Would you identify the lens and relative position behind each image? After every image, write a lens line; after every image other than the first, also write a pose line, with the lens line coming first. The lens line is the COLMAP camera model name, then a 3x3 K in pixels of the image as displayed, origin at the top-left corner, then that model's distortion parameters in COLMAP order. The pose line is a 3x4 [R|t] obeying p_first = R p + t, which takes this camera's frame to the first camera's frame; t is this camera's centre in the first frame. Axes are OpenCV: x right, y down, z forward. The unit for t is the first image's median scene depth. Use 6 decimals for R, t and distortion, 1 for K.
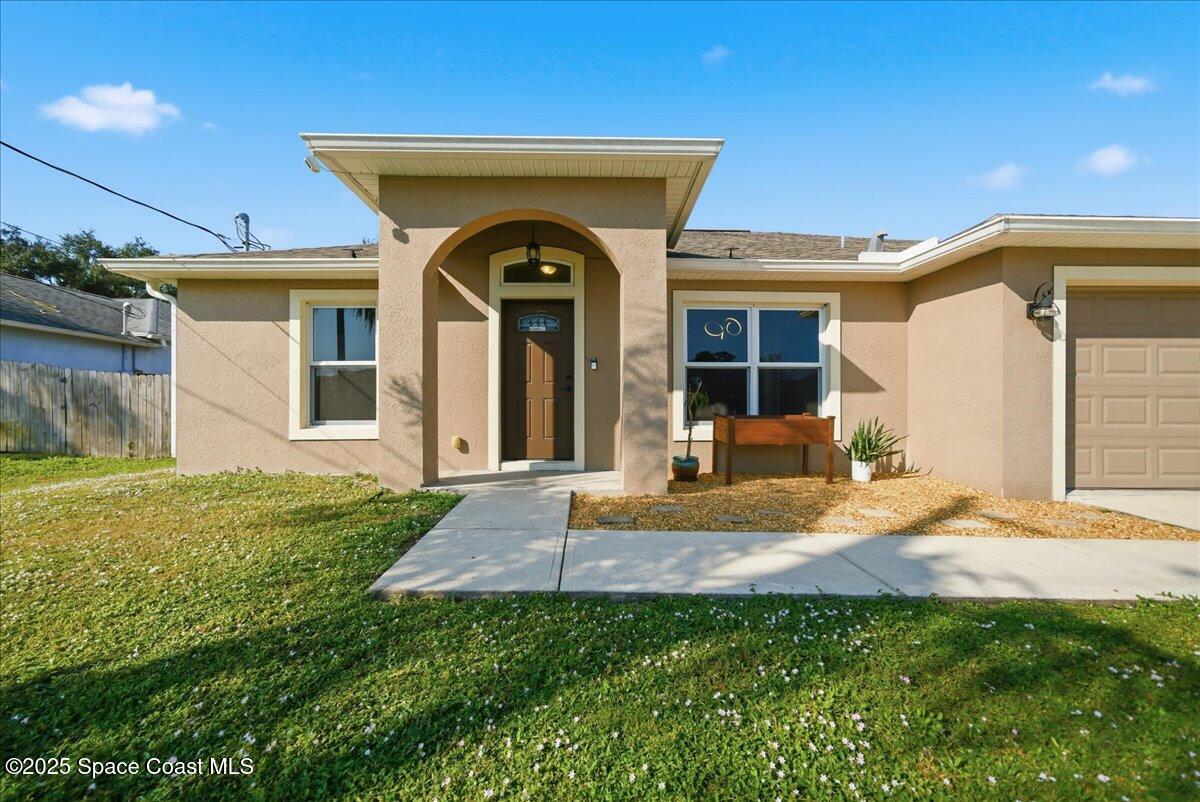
lens RADIAL K [[437.4, 0, 600.0], [0, 437.4, 401.0], [0, 0, 1]] dist [-0.000549, 0.000028]
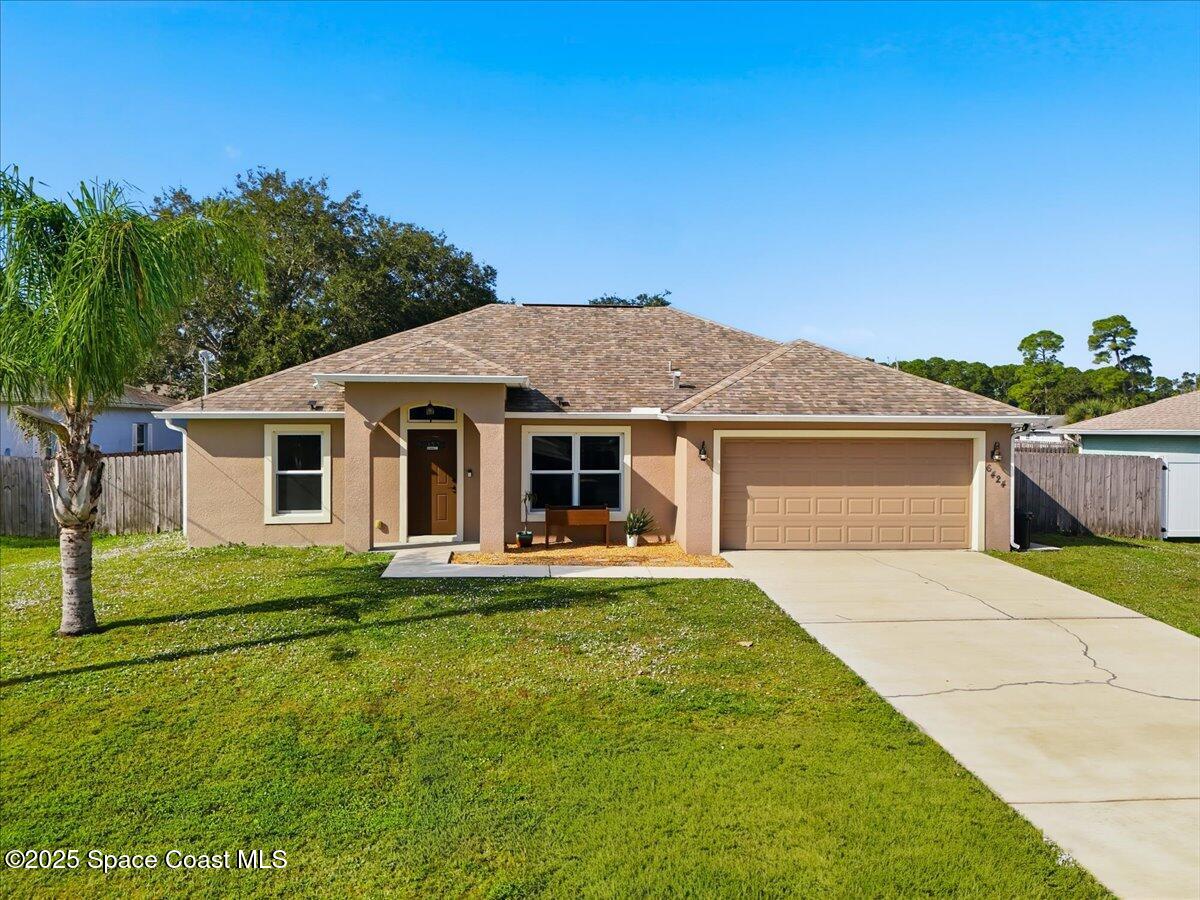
lens RADIAL K [[861.3, 0, 607.6], [0, 861.3, 442.1], [0, 0, 1]] dist [0.047877, -0.003434]
pose [[0.997088, 0.001592, 0.076246, 0.236742], [-0.003918, 0.999531, 0.030361, -0.285420], [-0.076162, -0.030571, 0.996627, -2.046522]]
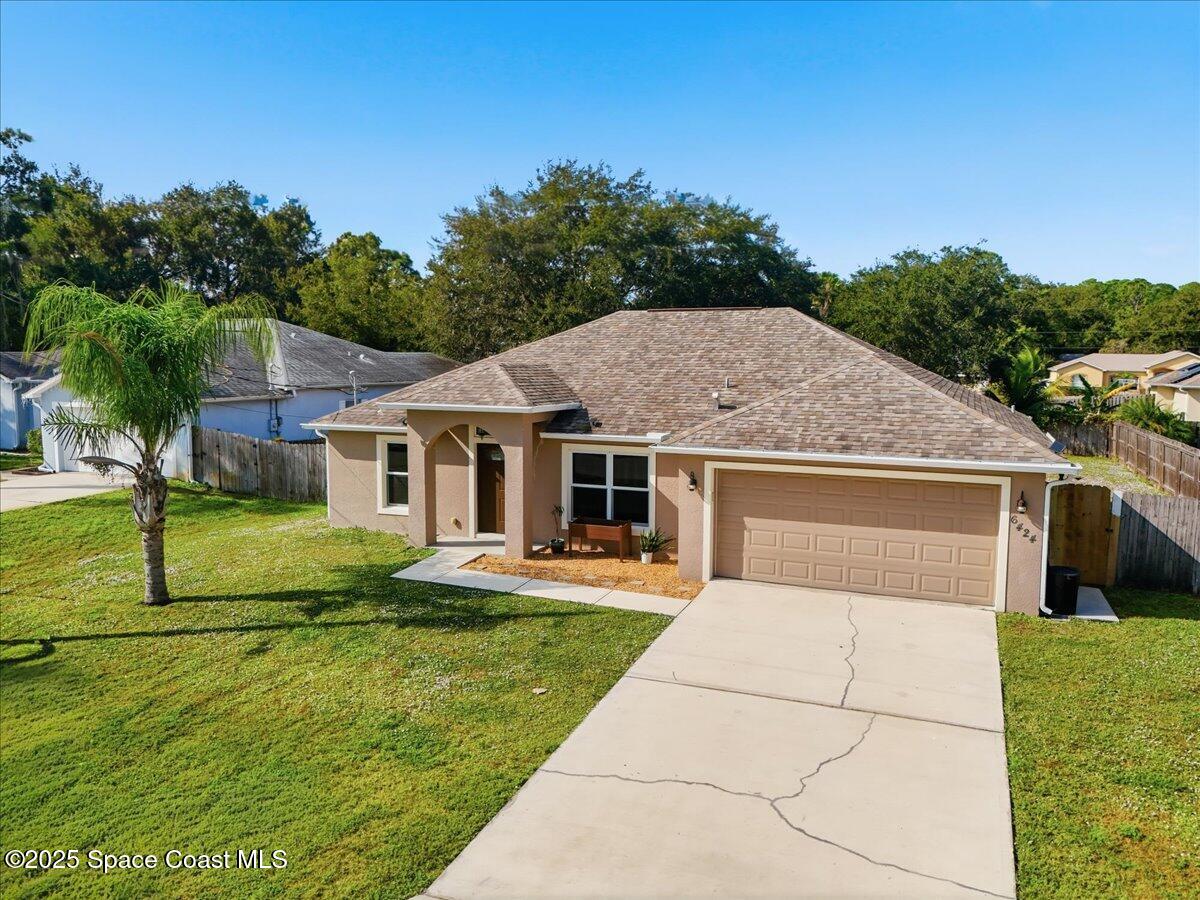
lens RADIAL K [[861.3, 0, 607.6], [0, 861.3, 442.1], [0, 0, 1]] dist [0.047877, -0.003434]
pose [[0.925273, 0.041645, -0.377009, 1.596054], [-0.000733, 0.994149, 0.108017, -0.618159], [0.379302, -0.099669, 0.919889, -2.018620]]
